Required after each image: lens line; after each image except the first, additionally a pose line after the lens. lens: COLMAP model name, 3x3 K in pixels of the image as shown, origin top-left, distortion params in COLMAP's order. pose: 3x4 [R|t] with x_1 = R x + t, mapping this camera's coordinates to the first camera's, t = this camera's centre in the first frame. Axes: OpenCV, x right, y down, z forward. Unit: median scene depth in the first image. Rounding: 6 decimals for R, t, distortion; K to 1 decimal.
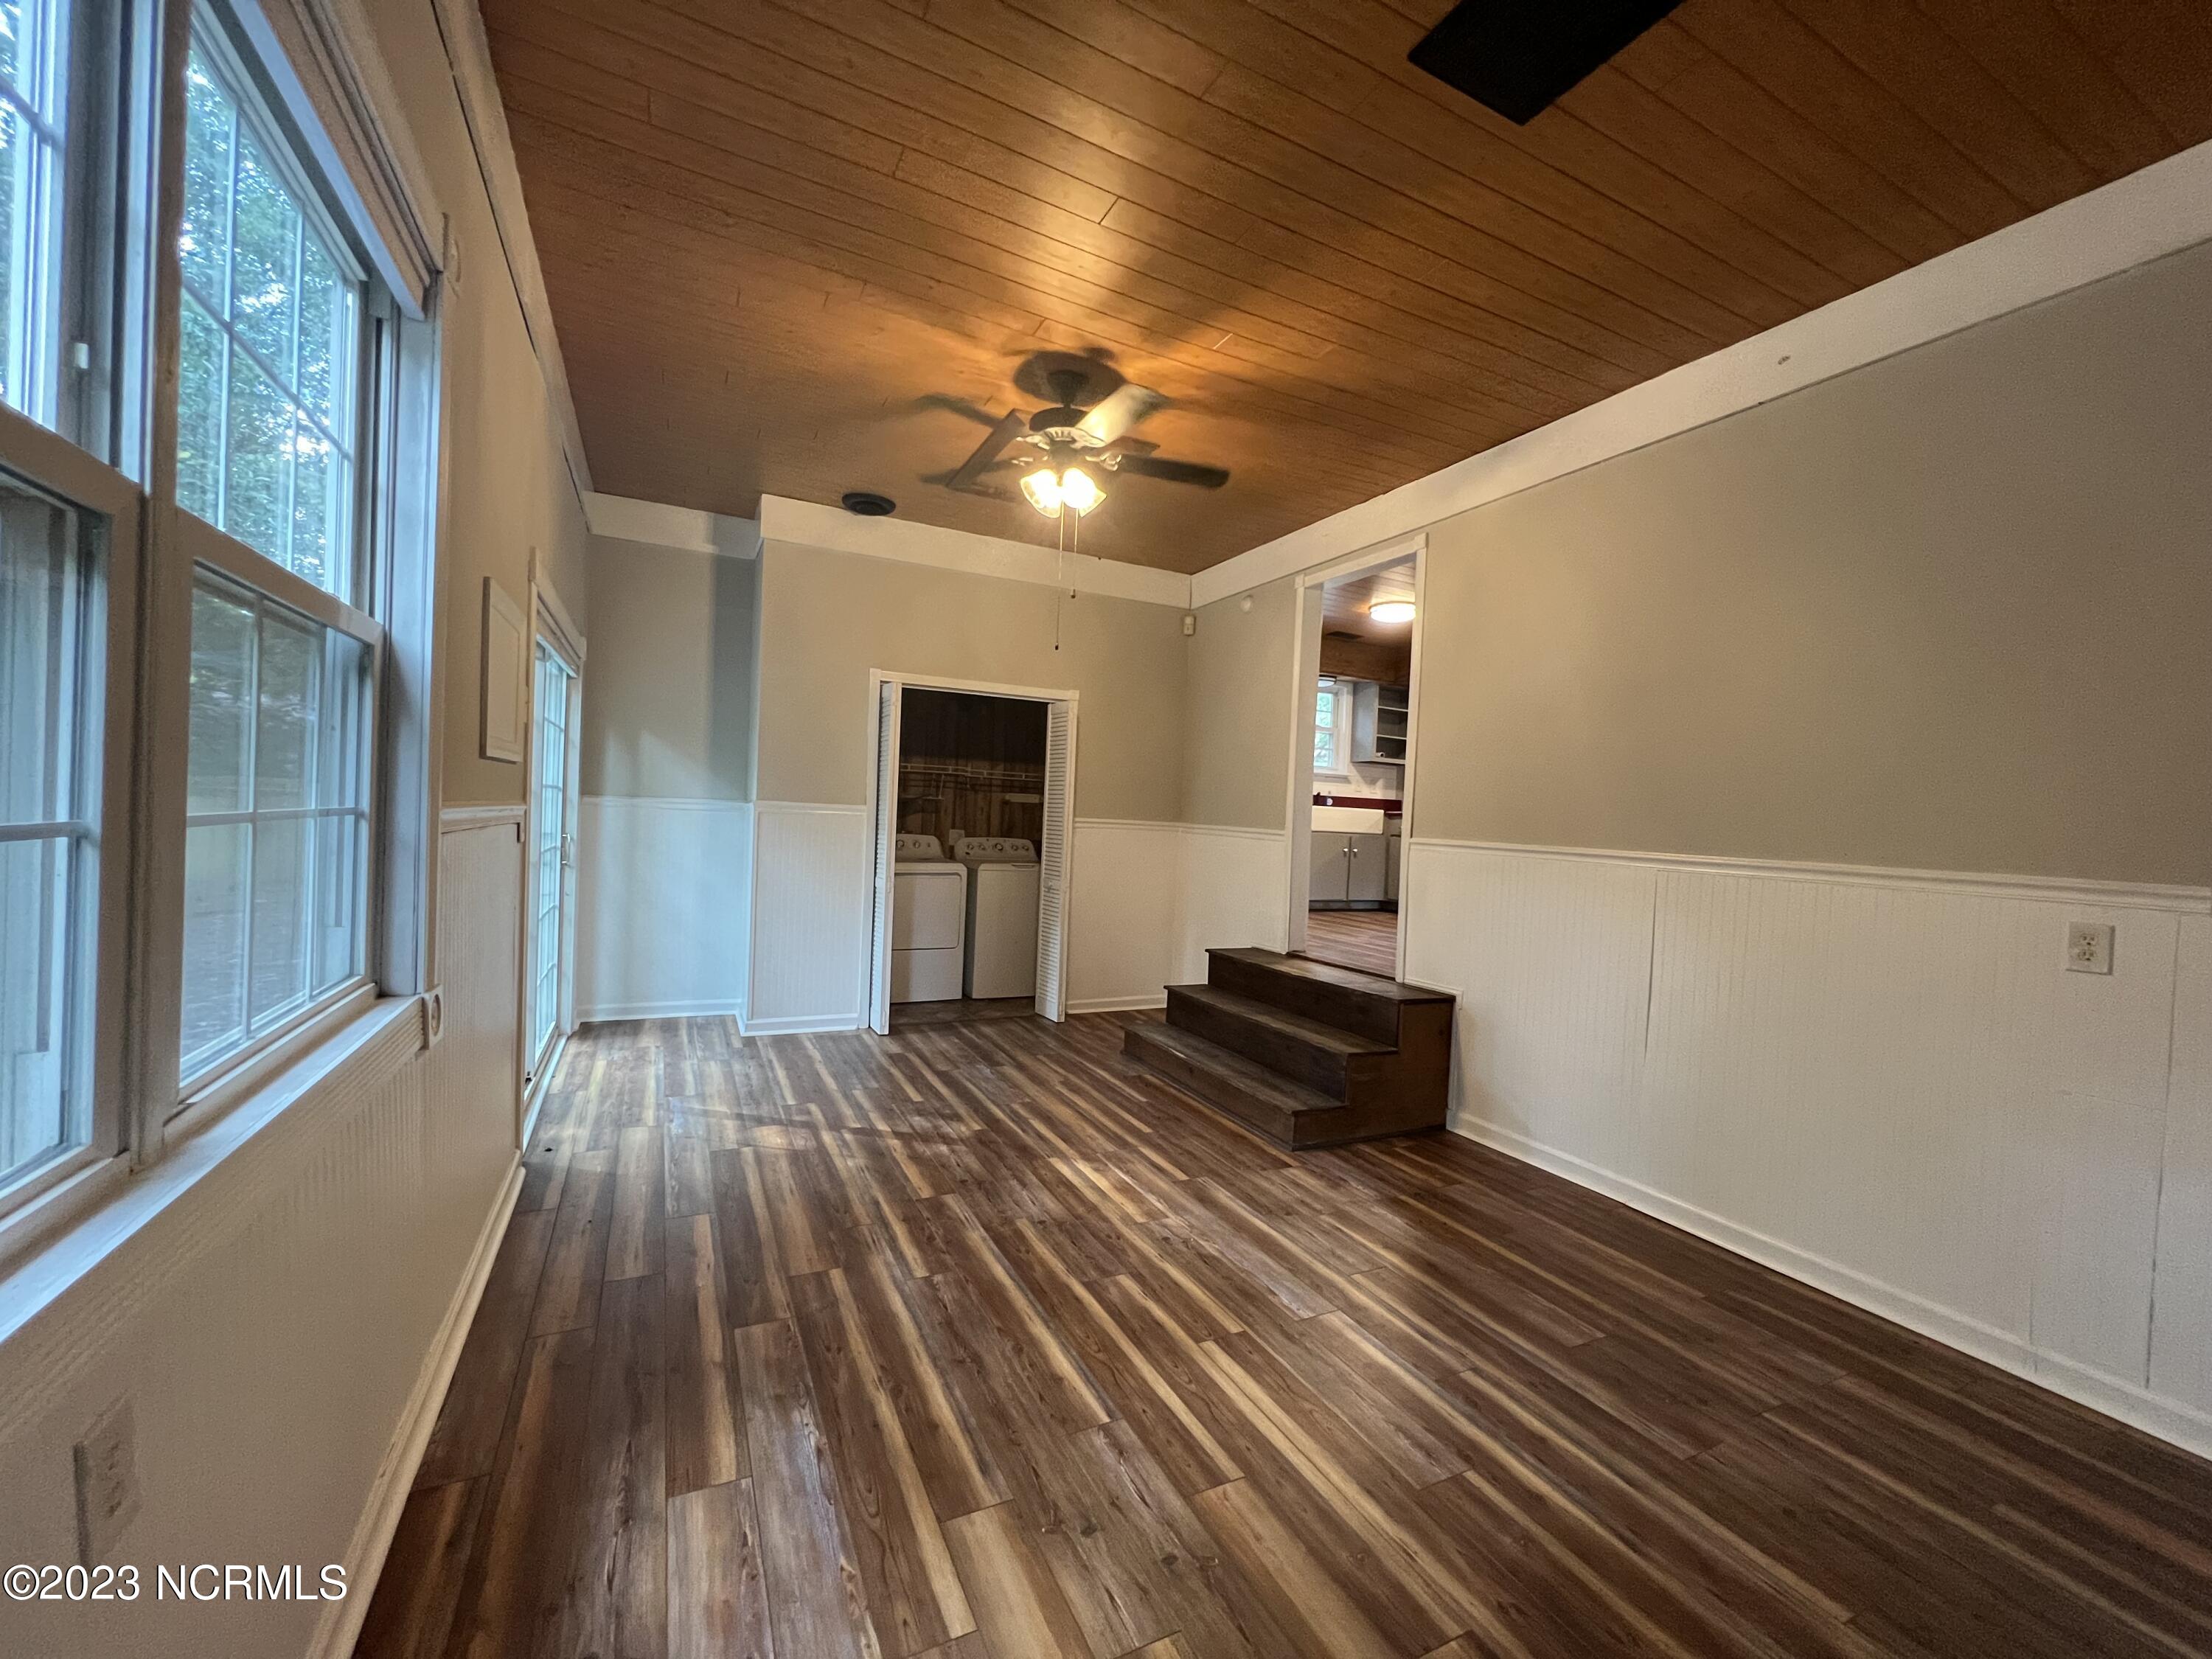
lens RADIAL K [[883.8, 0, 1101.4], [0, 883.8, 824.8], [0, 0, 1]] dist [-0.002304, 0.001117]
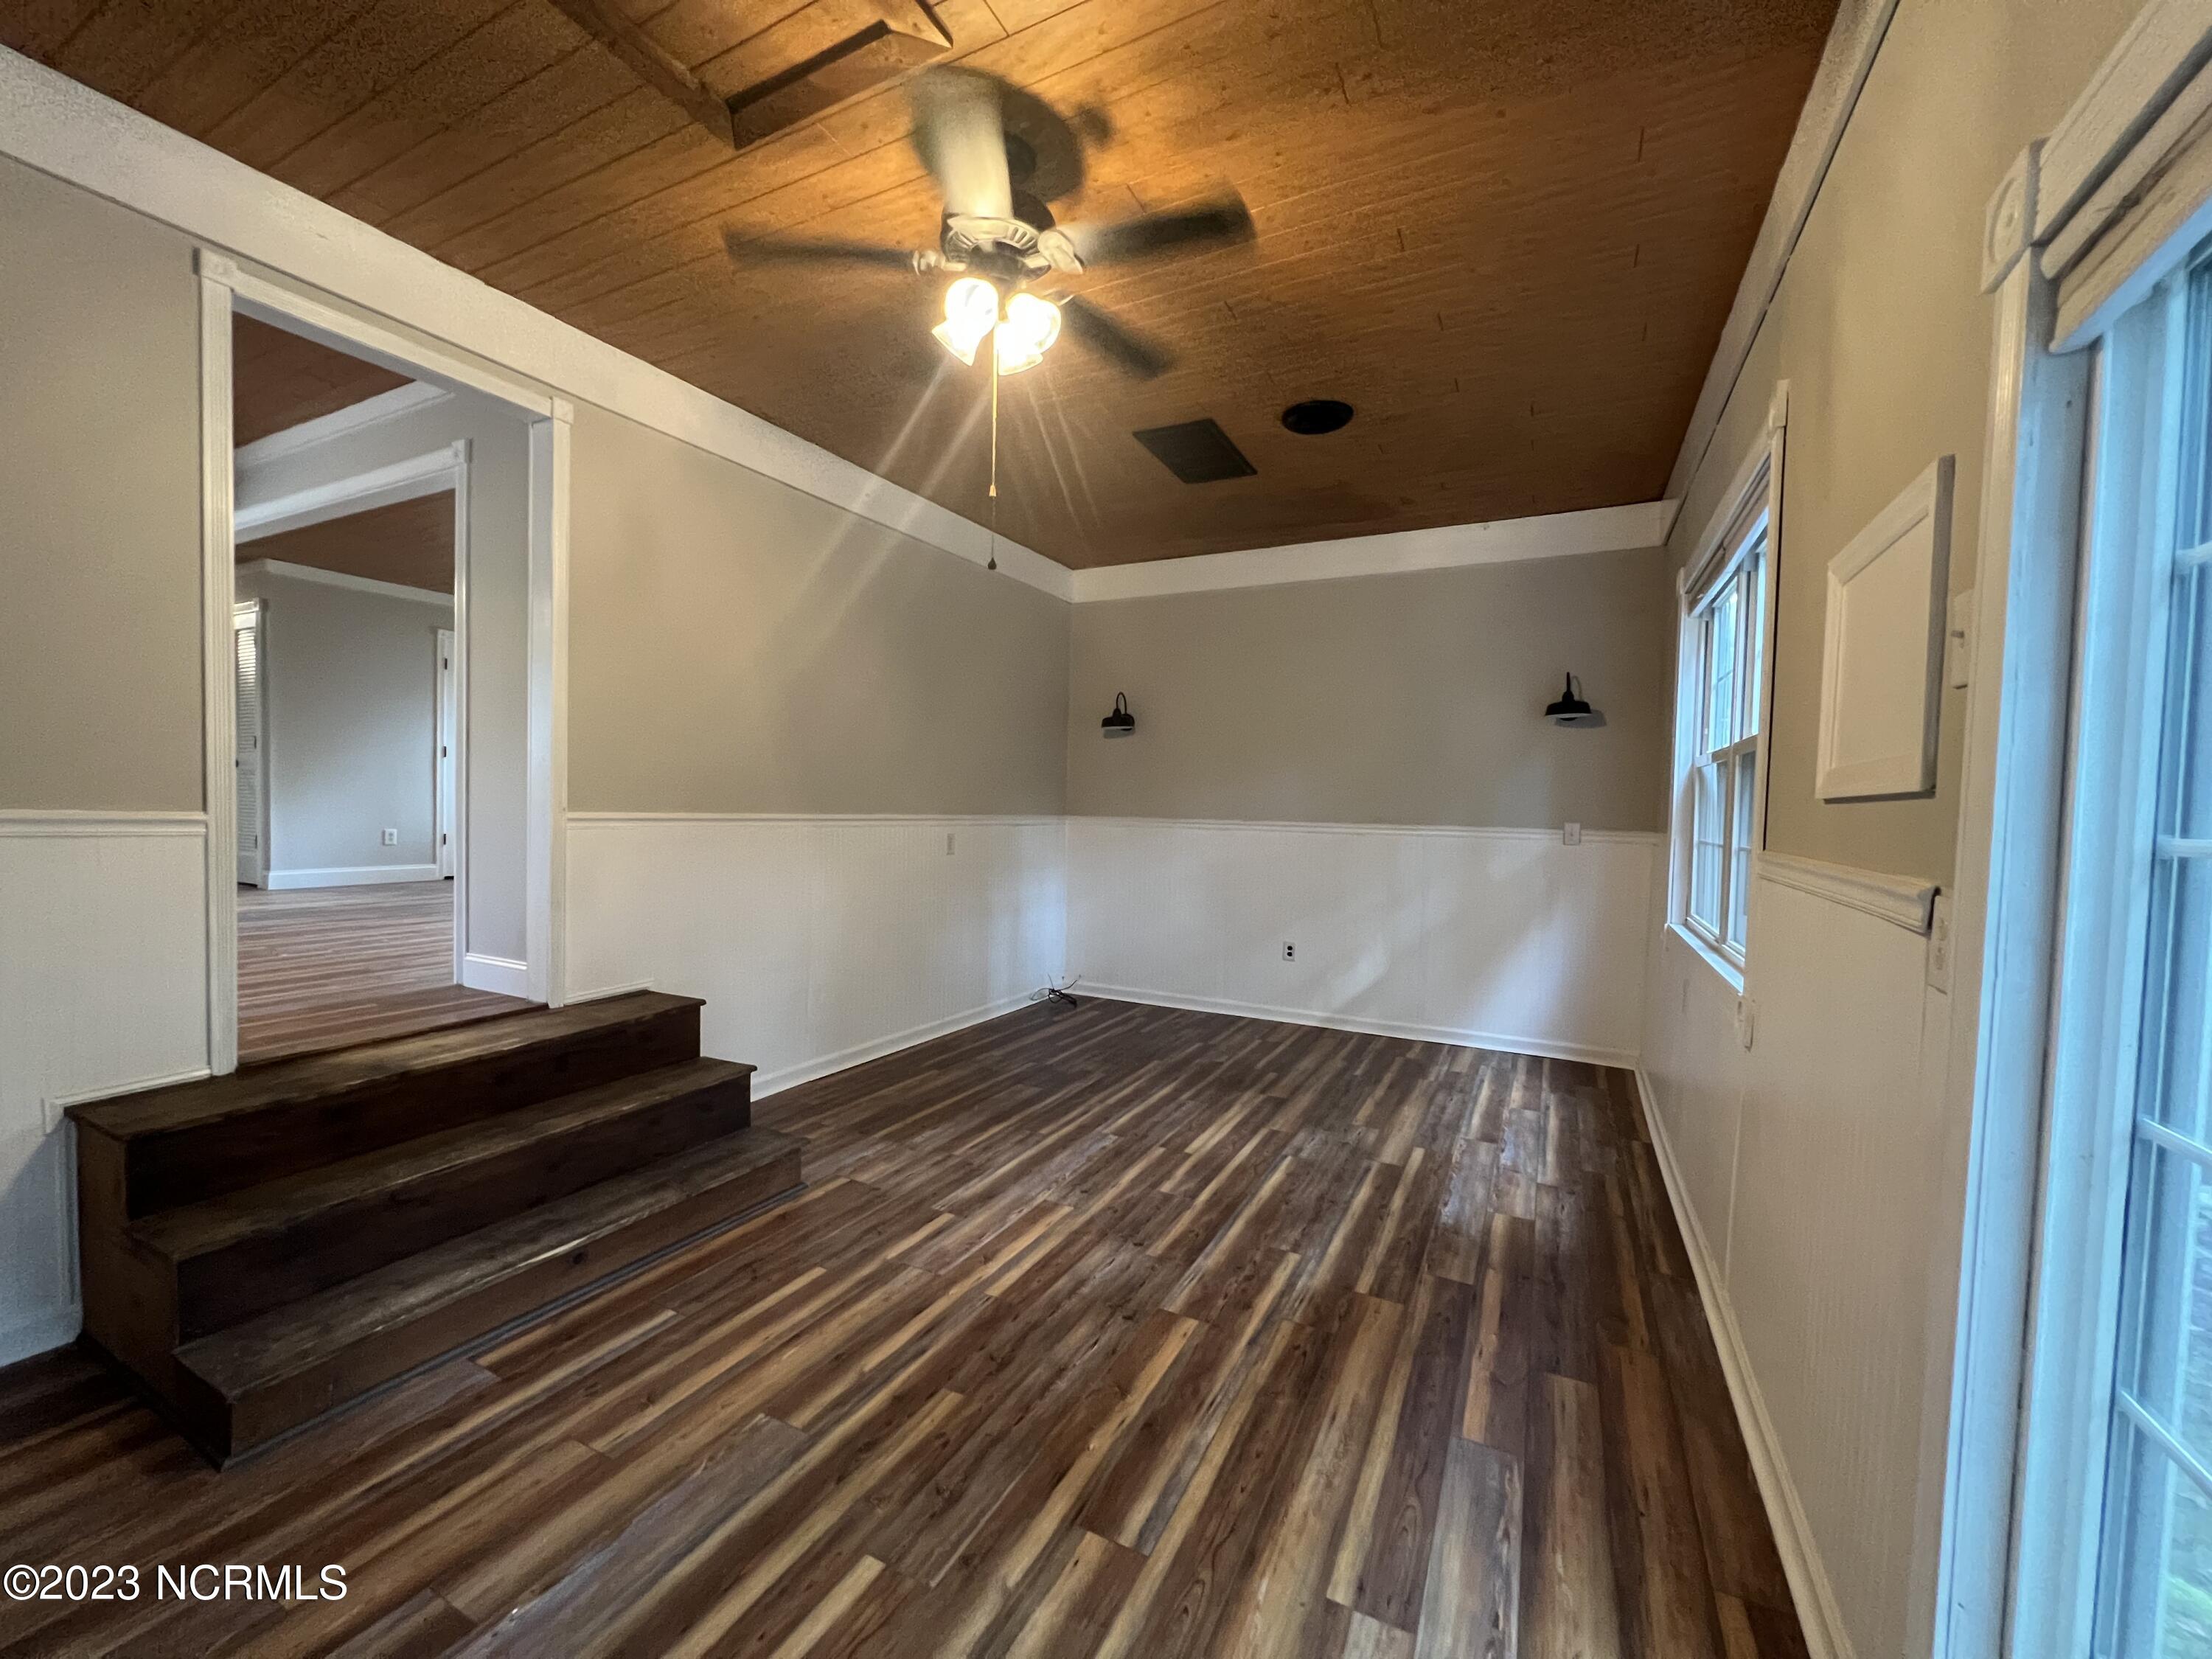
lens RADIAL K [[883.8, 0, 1102.8], [0, 883.8, 835.8], [0, 0, 1]] dist [-0.002304, 0.001117]
pose [[-0.594647, -0.089489, 0.798991, -0.743806], [-0.043450, 0.995911, 0.079207, -0.064284], [-0.802812, 0.012384, -0.596103, 1.541183]]
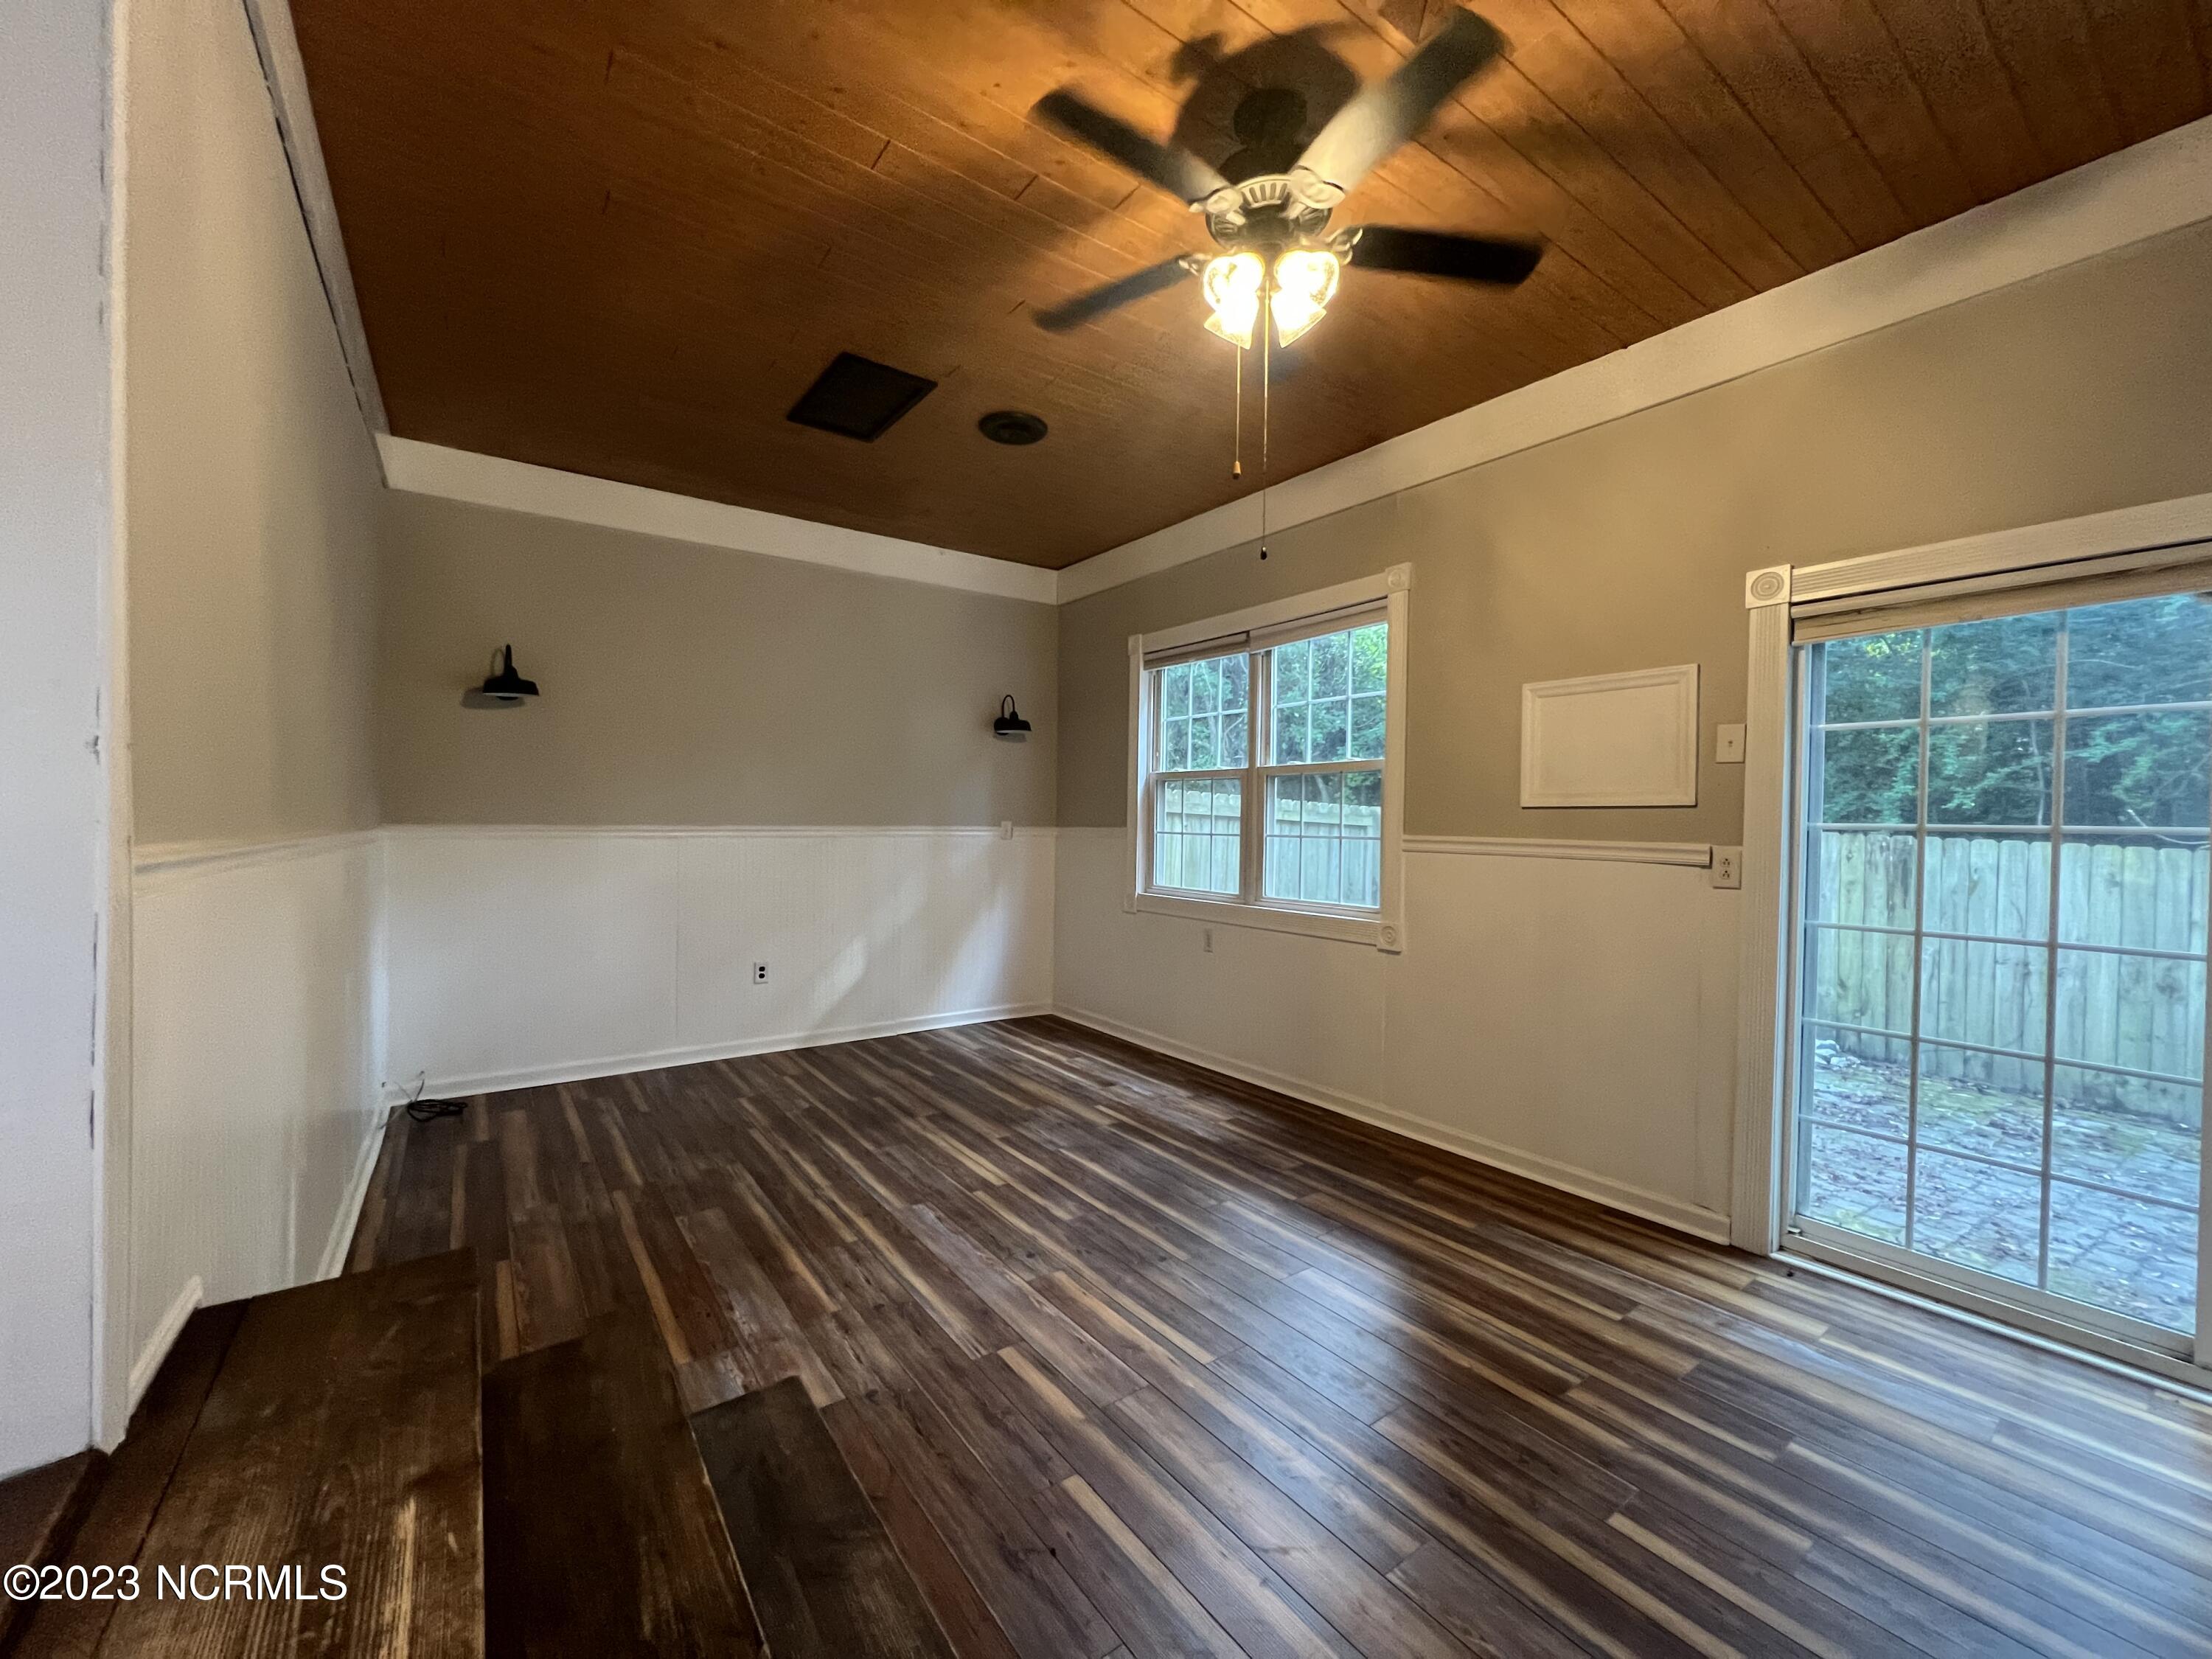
lens RADIAL K [[883.8, 0, 1104.6], [0, 883.8, 831.3], [0, 0, 1]] dist [-0.002304, 0.001117]
pose [[-0.984301, -0.057344, -0.166924, 0.170826], [-0.060809, 0.998026, 0.015713, -0.016275], [0.165694, 0.025616, -0.985844, 1.840253]]
